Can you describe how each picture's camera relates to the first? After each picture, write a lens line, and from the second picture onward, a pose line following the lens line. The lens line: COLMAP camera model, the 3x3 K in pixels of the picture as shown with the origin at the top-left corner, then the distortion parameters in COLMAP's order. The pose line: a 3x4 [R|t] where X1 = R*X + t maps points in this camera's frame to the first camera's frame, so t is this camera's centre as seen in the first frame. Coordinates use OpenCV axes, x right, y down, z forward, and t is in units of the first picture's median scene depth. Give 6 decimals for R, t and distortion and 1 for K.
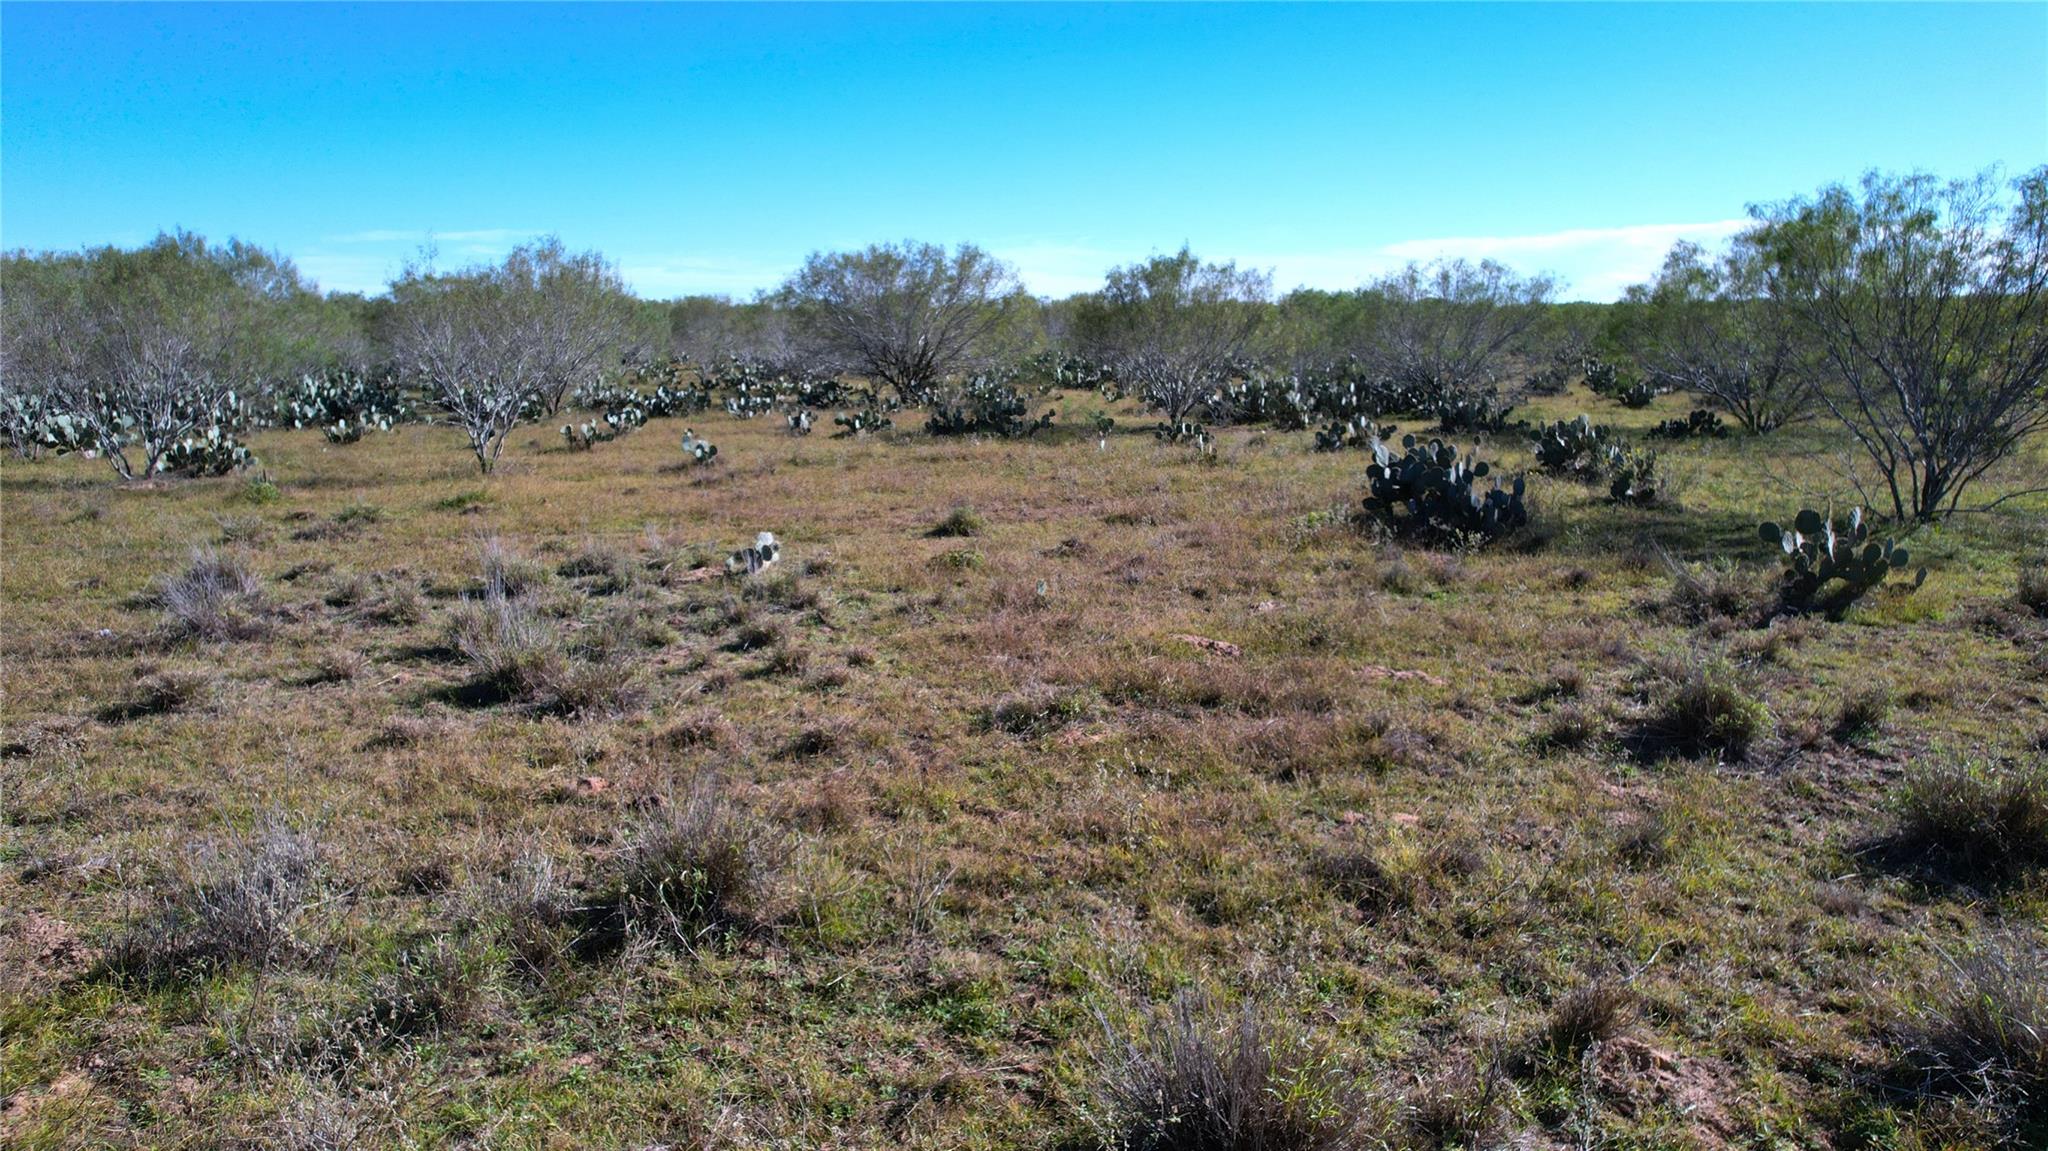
lens RADIAL K [[1313.8, 0, 1022.0], [0, 1313.8, 577.9], [0, 0, 1]] dist [-0.080343, 0.070077]
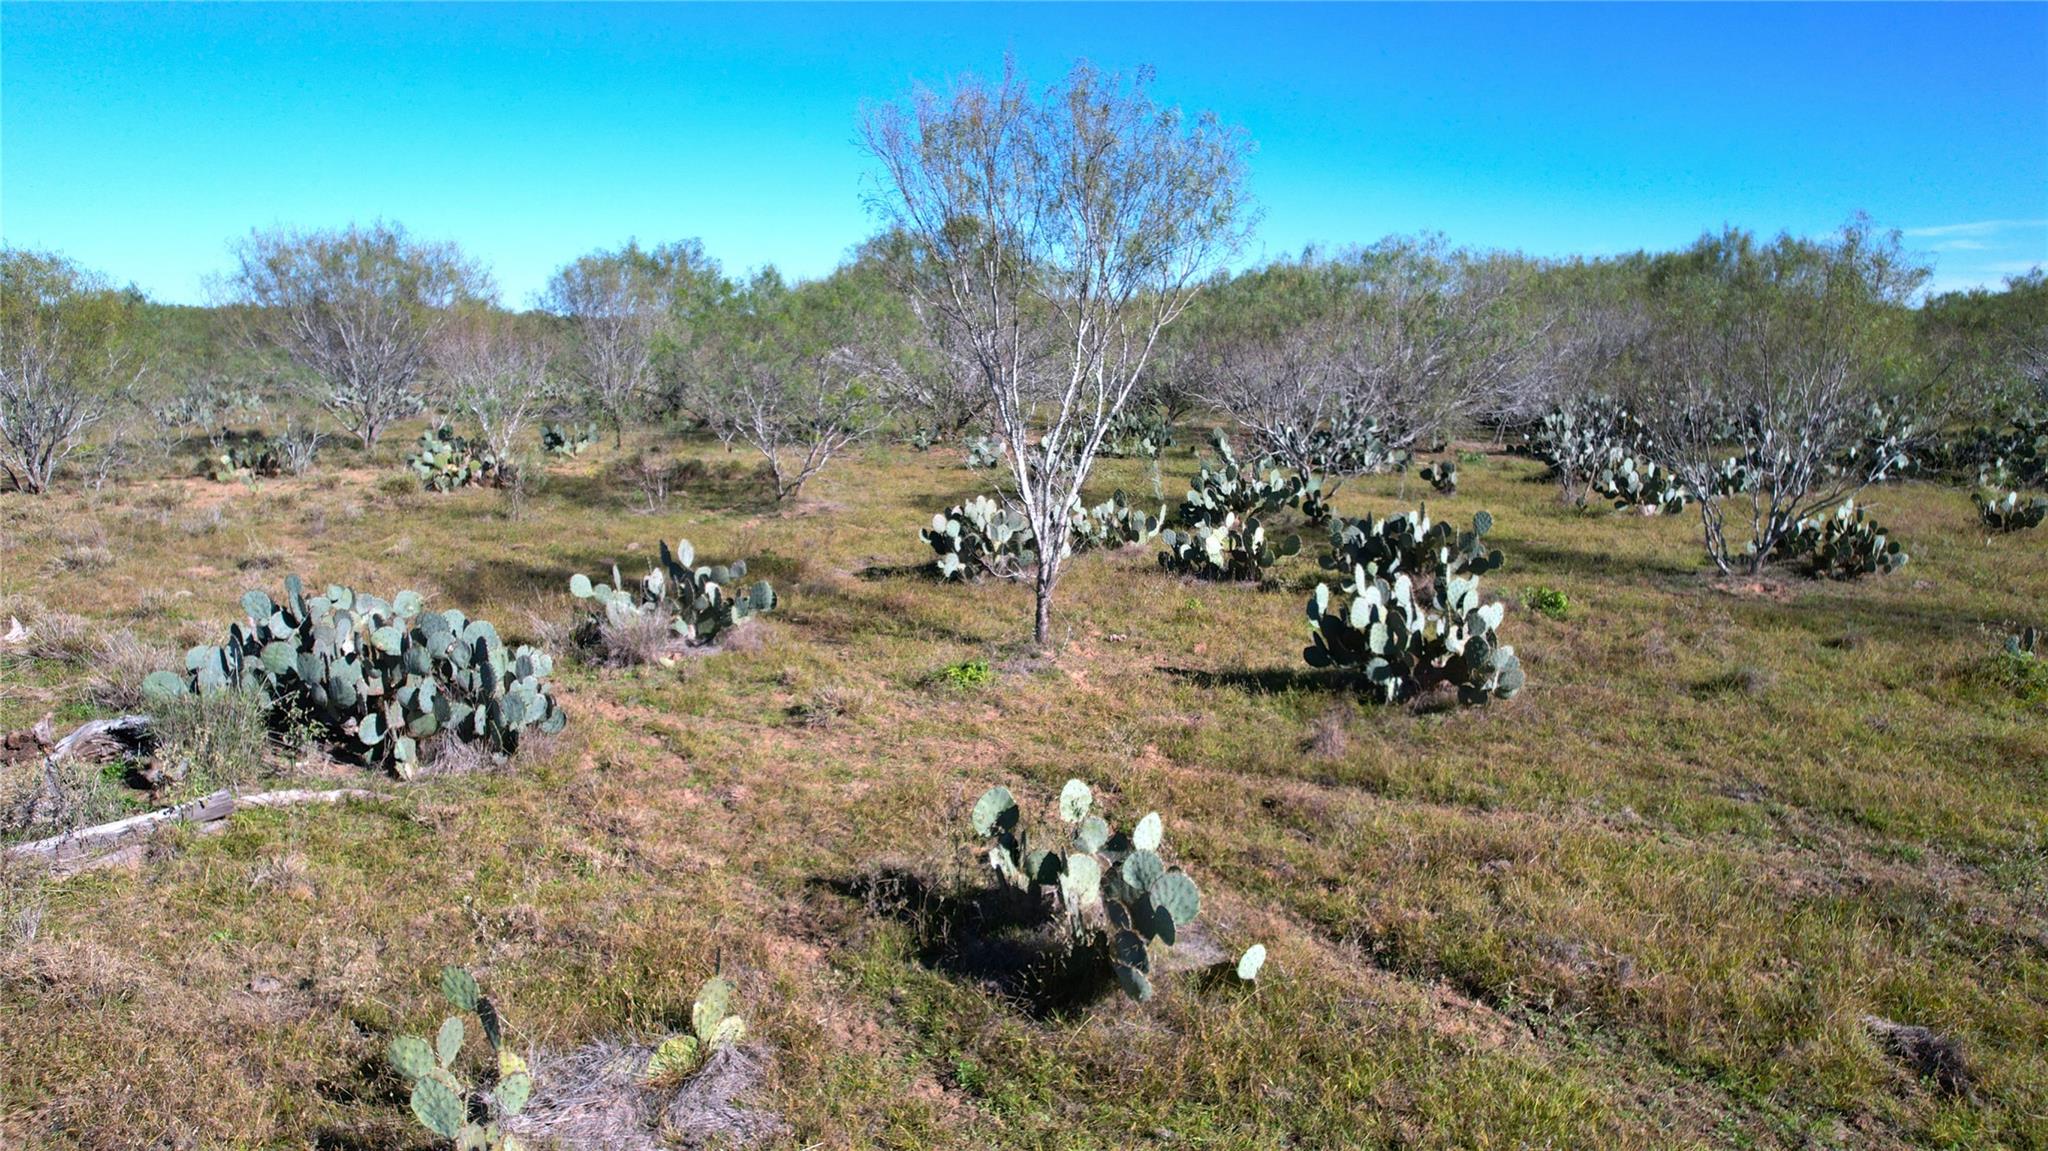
lens RADIAL K [[1313.8, 0, 1022.0], [0, 1313.8, 577.9], [0, 0, 1]] dist [-0.080343, 0.070077]
pose [[0.530714, 0.155678, -0.833131, -0.155824], [-0.159591, 0.983758, 0.082162, -0.033820], [0.832390, 0.089356, 0.546939, 0.153669]]
